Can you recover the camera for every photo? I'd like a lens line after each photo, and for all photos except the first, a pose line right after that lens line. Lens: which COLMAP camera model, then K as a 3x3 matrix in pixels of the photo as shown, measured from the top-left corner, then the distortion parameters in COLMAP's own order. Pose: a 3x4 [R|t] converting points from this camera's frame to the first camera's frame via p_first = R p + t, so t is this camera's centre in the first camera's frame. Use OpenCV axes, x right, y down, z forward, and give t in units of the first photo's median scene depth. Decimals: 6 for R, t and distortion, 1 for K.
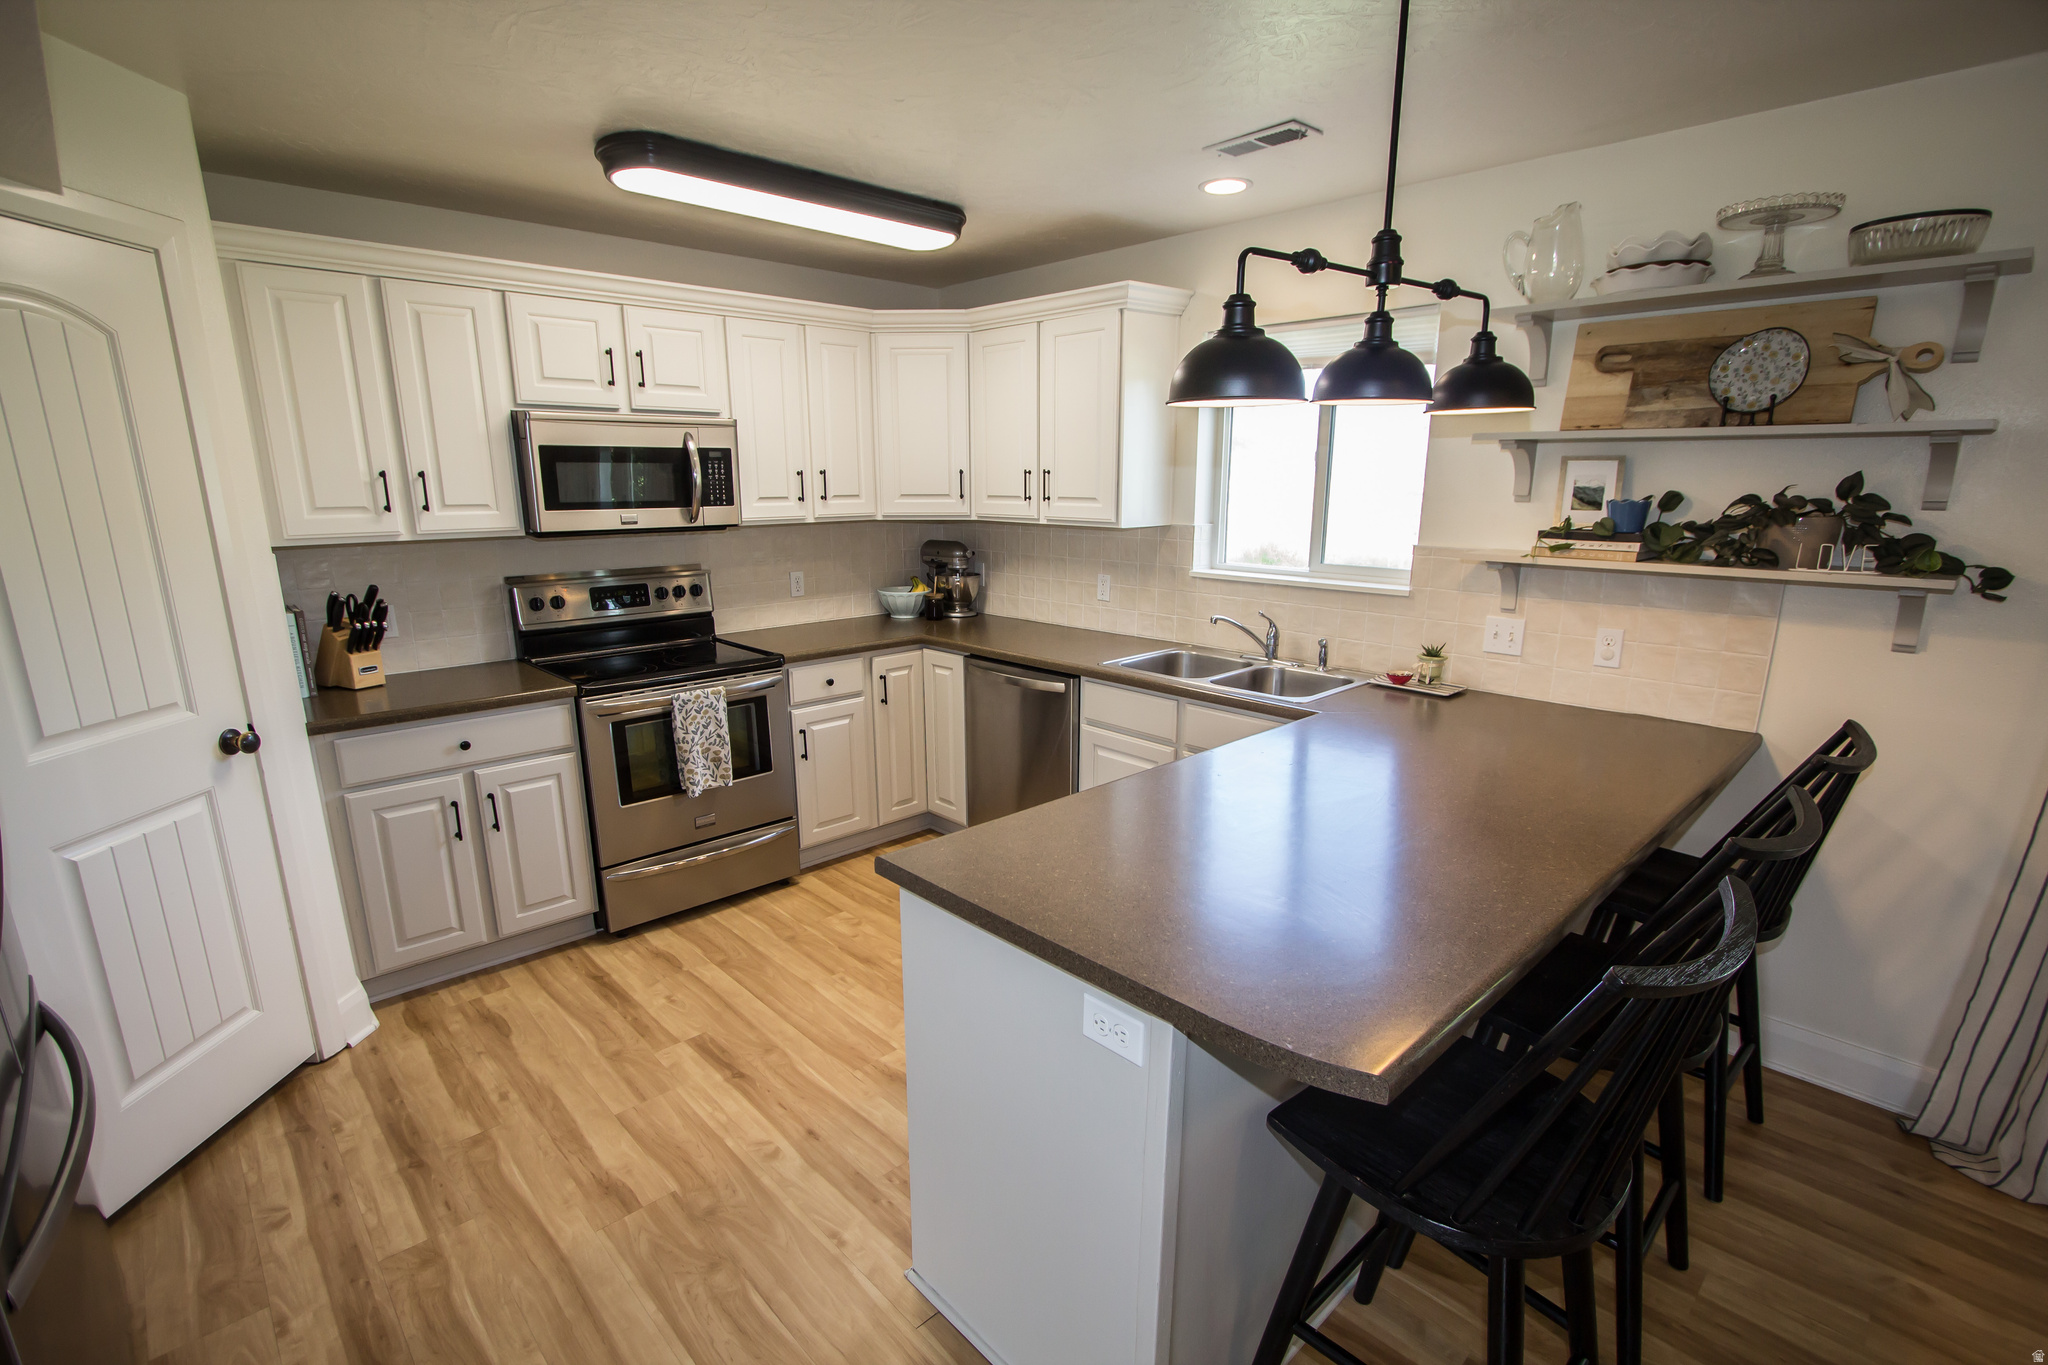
lens RADIAL K [[935.5, 0, 1019.8], [0, 935.5, 692.1], [0, 0, 1]] dist [-0.018487, 0.001136]
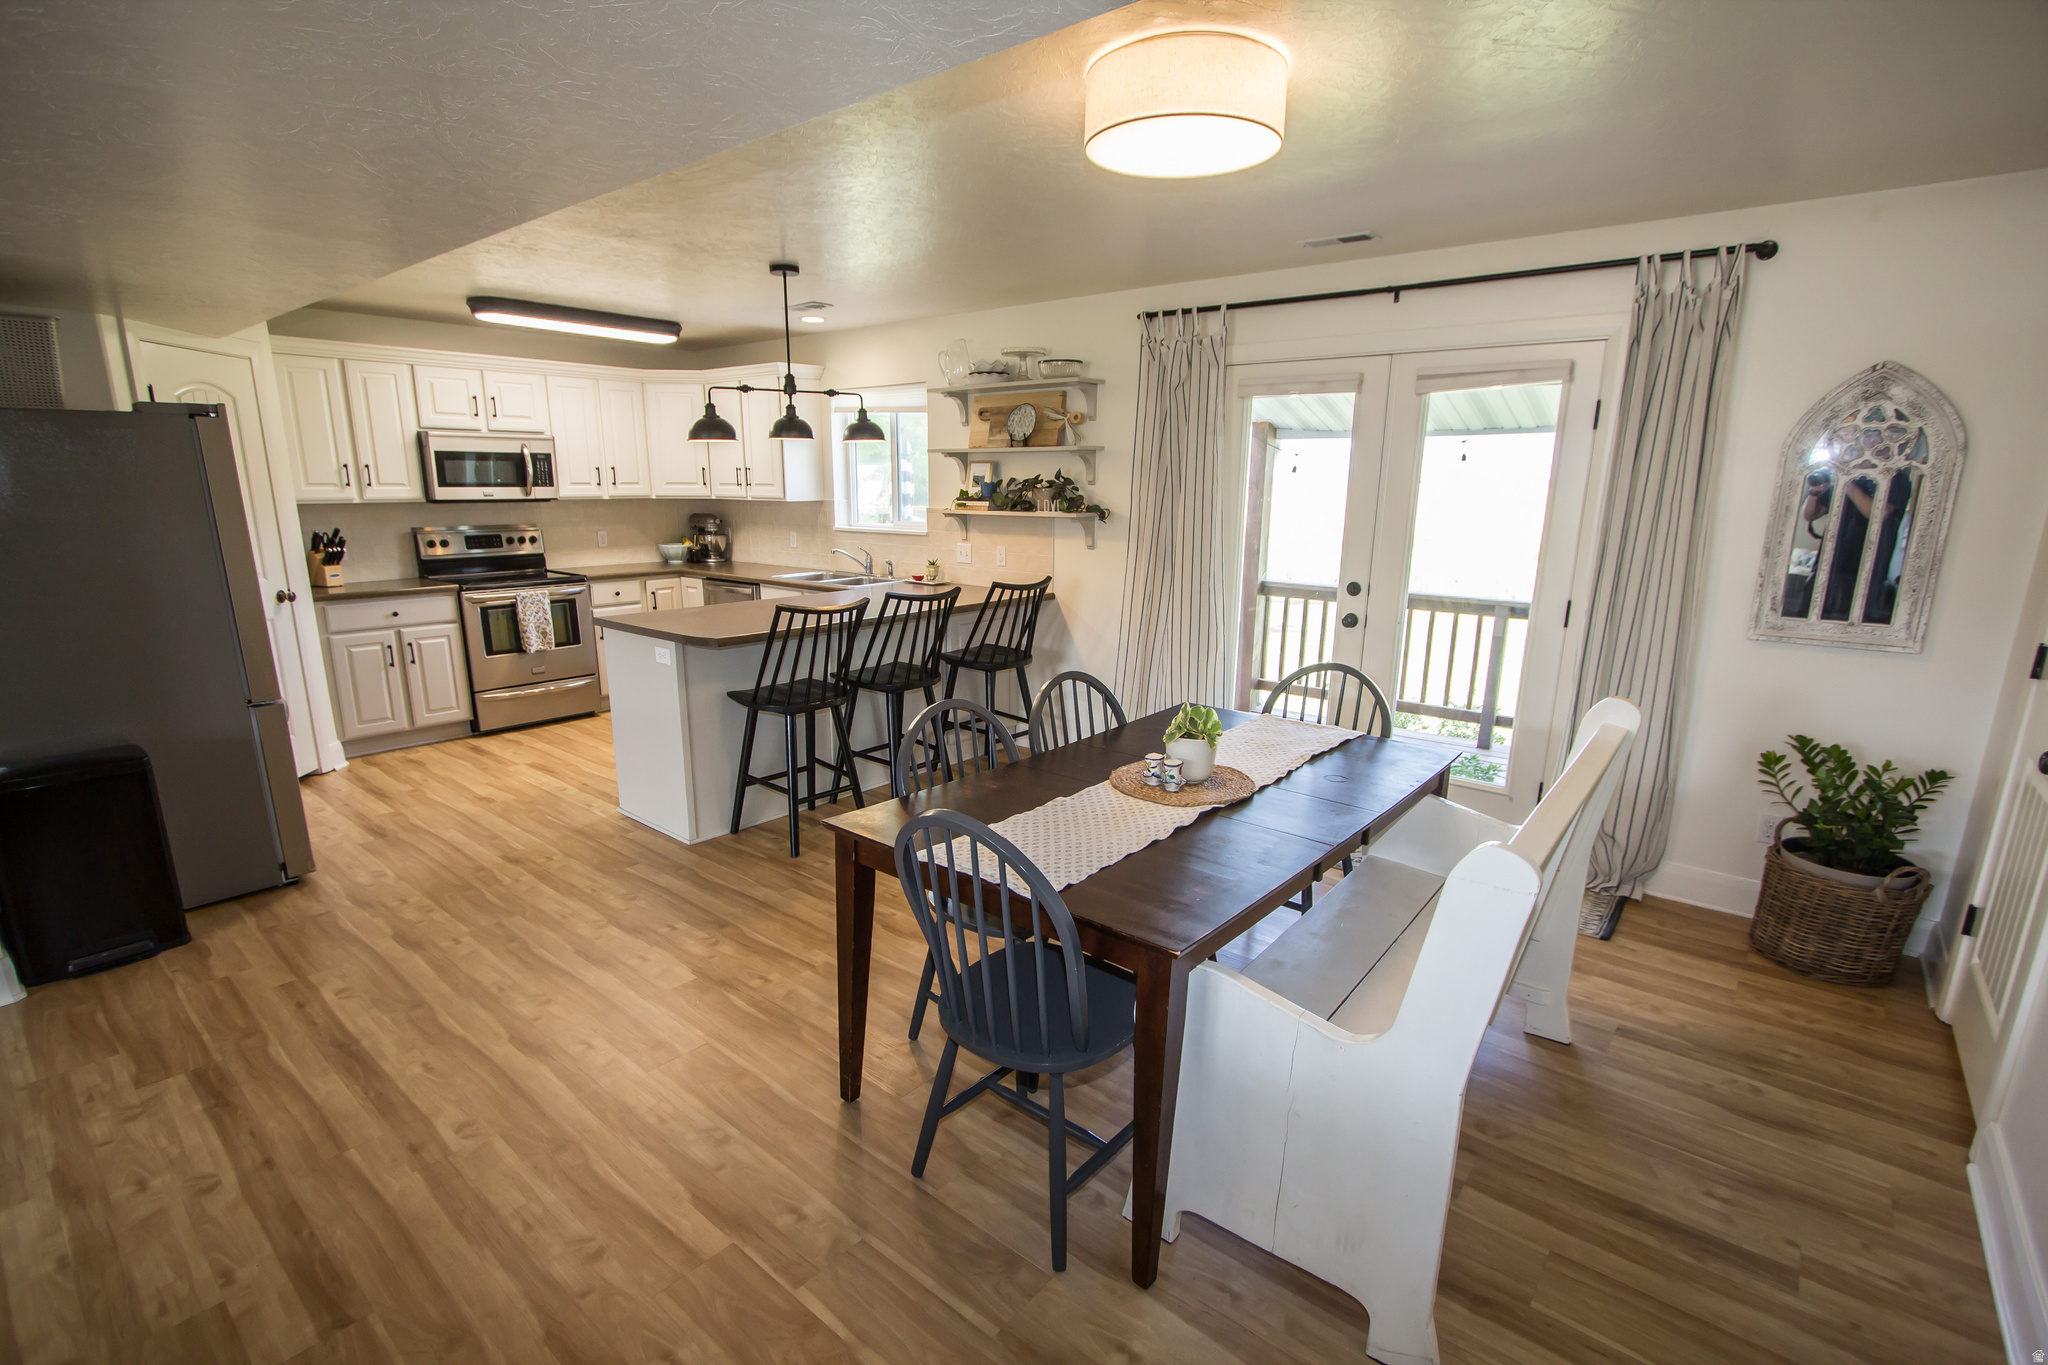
lens RADIAL K [[935.5, 0, 1025.9], [0, 935.5, 692.5], [0, 0, 1]] dist [-0.018487, 0.001136]
pose [[0.992452, -0.019636, 0.121052, 0.385555], [0.020024, 0.999798, -0.001994, 0.224587], [-0.120989, 0.004402, 0.992644, -0.902275]]
